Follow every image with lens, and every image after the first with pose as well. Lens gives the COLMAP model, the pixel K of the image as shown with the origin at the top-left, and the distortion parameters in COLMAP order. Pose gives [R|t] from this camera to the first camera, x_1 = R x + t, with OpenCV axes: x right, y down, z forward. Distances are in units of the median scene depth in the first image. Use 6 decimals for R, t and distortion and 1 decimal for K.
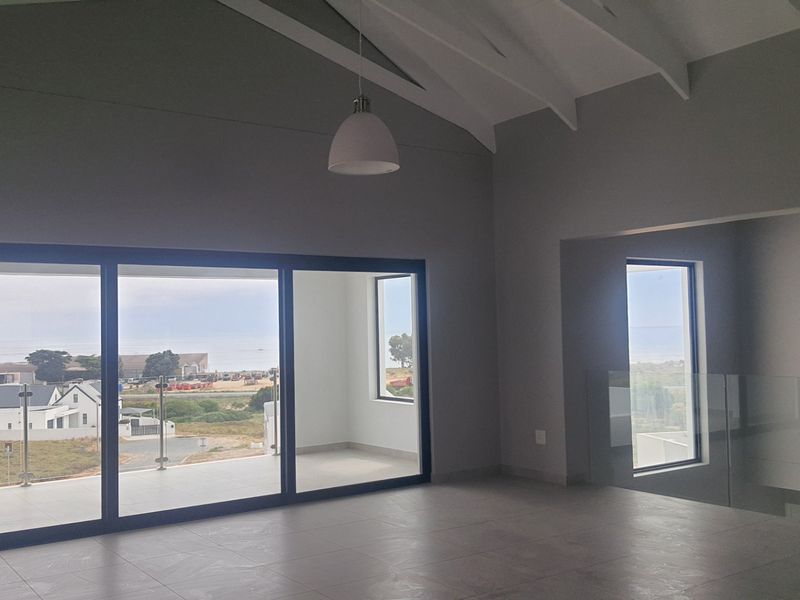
lens RADIAL K [[820.8, 0, 400.0], [0, 820.8, 300.0], [0, 0, 1]] dist [0.112653, -0.384660]
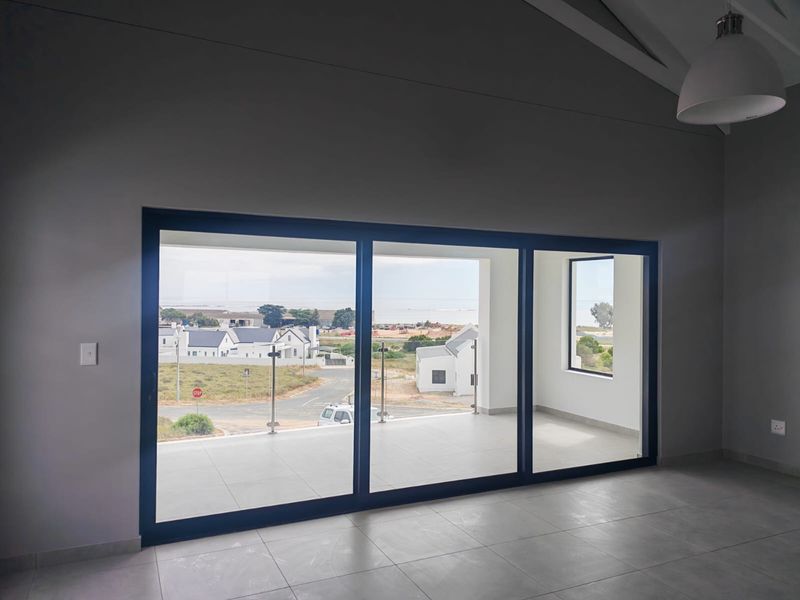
lens RADIAL K [[587.3, 0, 398.2], [0, 587.3, 294.0], [0, 0, 1]] dist [0.001685, -0.021077]
pose [[0.981572, 0.026363, -0.189268, -0.112643], [-0.020279, 0.999216, 0.034009, -0.003310], [0.190016, -0.029545, 0.981336, 0.197389]]
